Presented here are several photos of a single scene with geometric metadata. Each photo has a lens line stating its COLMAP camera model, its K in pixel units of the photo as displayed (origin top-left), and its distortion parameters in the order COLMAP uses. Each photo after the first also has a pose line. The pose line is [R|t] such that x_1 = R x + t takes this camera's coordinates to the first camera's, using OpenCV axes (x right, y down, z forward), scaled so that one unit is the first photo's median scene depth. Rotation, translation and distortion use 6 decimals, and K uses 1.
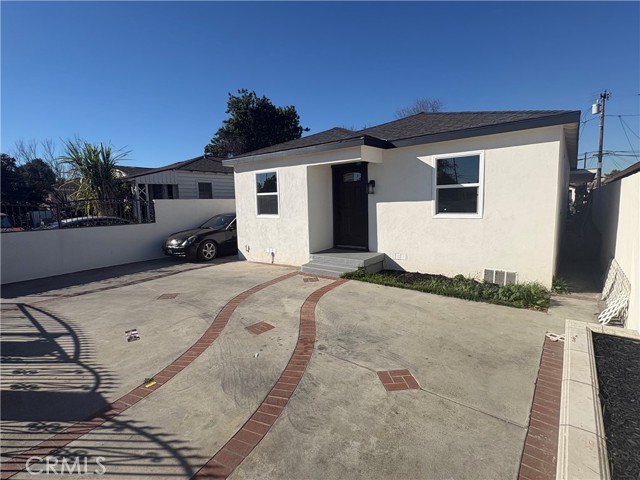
lens RADIAL K [[311.1, 0, 320.0], [0, 311.1, 240.0], [0, 0, 1]] dist [-0.000828, 0.000001]
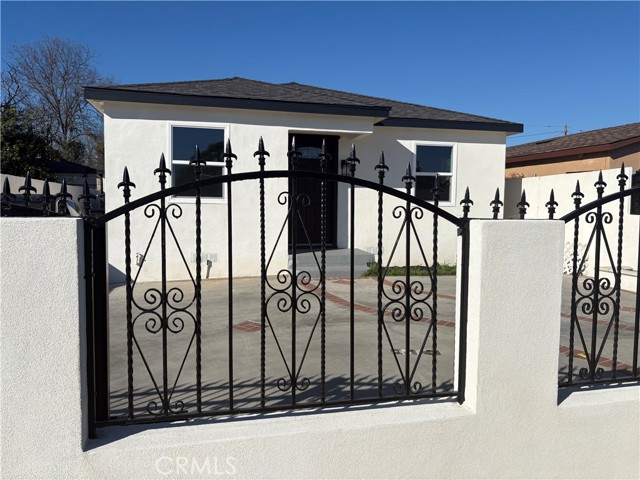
lens RADIAL K [[493.3, 0, 320.0], [0, 493.3, 240.0], [0, 0, 1]] dist [0.004945, 0.000601]
pose [[0.593185, -0.035792, 0.804270, -1.057049], [0.067693, 0.997691, -0.005527, 0.026151], [-0.802215, 0.057722, 0.594238, 0.338153]]
